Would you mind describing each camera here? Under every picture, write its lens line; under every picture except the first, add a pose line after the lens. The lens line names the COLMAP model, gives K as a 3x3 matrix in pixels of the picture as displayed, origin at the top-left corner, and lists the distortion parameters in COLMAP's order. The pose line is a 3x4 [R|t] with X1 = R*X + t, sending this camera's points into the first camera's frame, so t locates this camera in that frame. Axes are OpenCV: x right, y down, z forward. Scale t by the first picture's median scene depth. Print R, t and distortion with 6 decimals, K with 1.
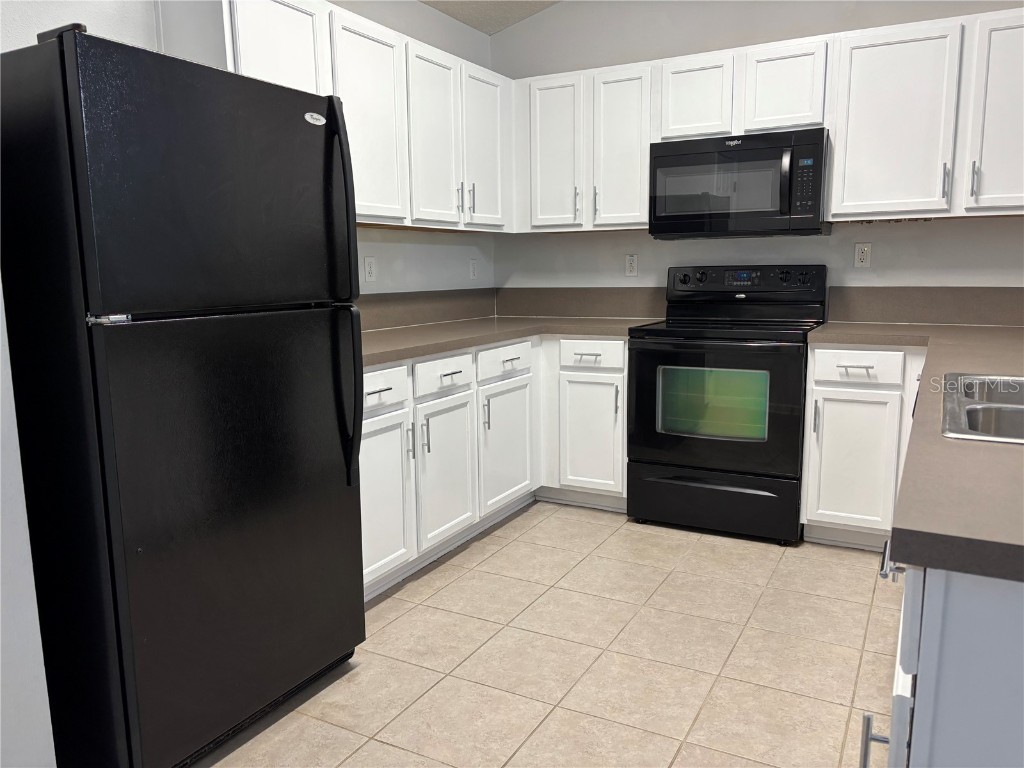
lens RADIAL K [[775.4, 0, 517.5], [0, 775.4, 387.8], [0, 0, 1]] dist [0.056031, -0.057813]
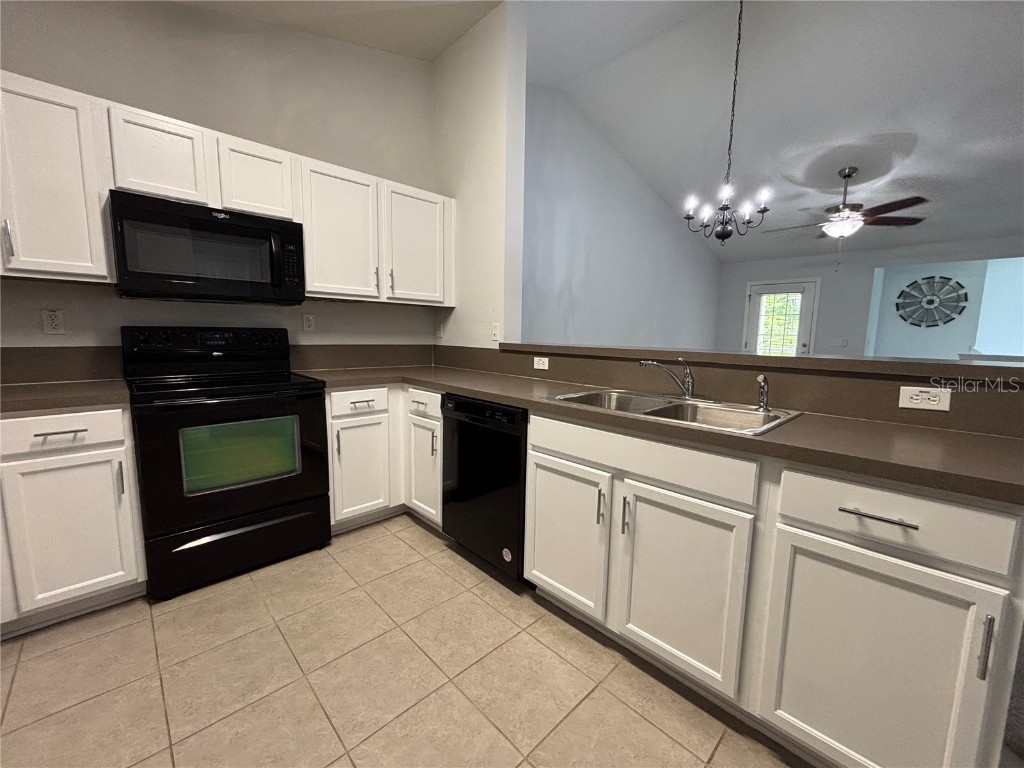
lens RADIAL K [[416.1, 0, 512.0], [0, 416.1, 384.0], [0, 0, 1]] dist [0.002286, 0.000605]
pose [[0.309576, -0.100441, 0.945555, -0.162384], [0.126359, 0.989932, 0.063784, -0.061166], [-0.942441, 0.099734, 0.319151, 0.424181]]
